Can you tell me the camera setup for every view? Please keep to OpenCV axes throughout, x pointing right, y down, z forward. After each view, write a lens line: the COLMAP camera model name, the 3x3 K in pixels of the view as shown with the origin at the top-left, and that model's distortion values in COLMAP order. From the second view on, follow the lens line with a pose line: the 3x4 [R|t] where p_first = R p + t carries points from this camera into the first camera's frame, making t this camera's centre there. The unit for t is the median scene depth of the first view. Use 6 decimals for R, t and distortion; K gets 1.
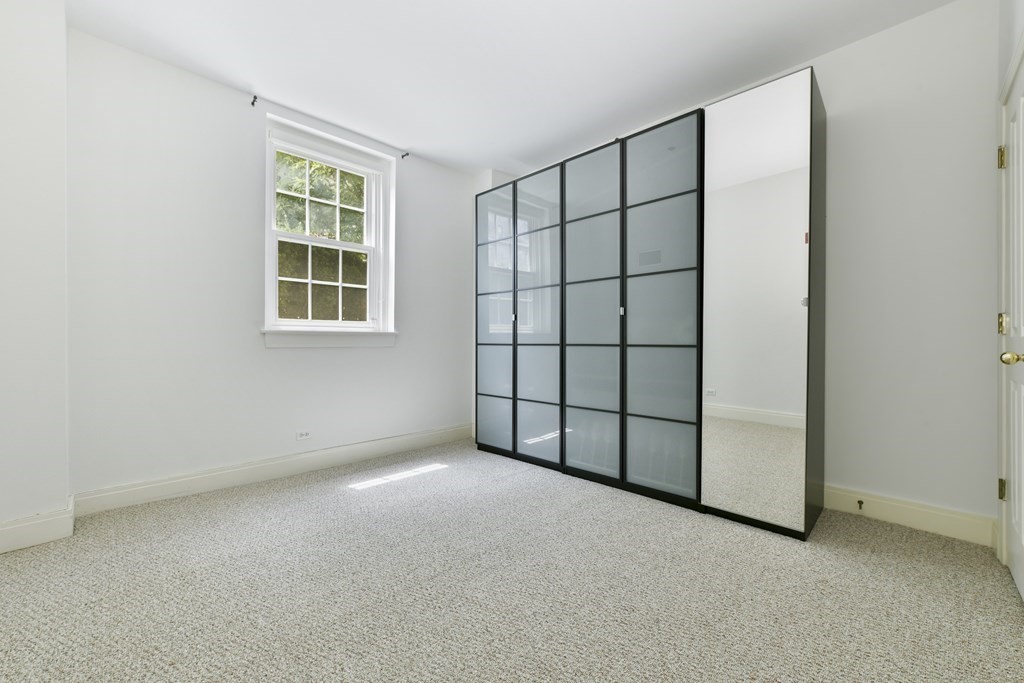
lens RADIAL K [[424.4, 0, 526.3], [0, 424.4, 334.4], [0, 0, 1]] dist [0.001324, 0.000185]
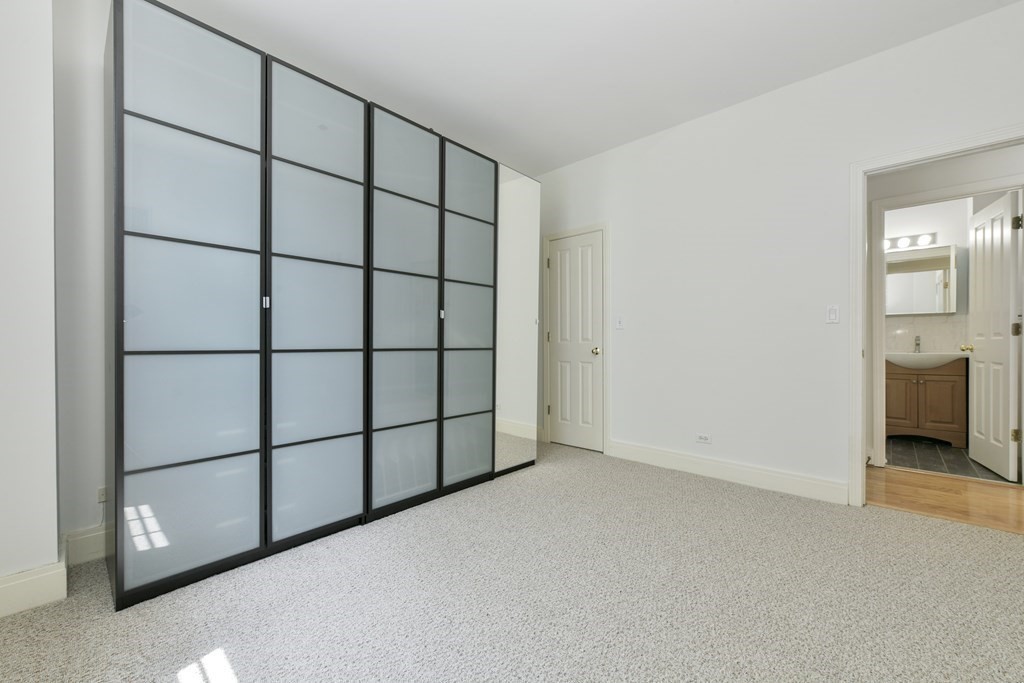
lens RADIAL K [[409.5, 0, 510.3], [0, 409.5, 343.2], [0, 0, 1]] dist [-0.002501, -0.000496]
pose [[-0.037663, 0.003427, 0.999285, -0.713195], [-0.014191, 0.999891, -0.003964, 0.013461], [-0.999190, -0.014330, -0.037610, 0.874300]]
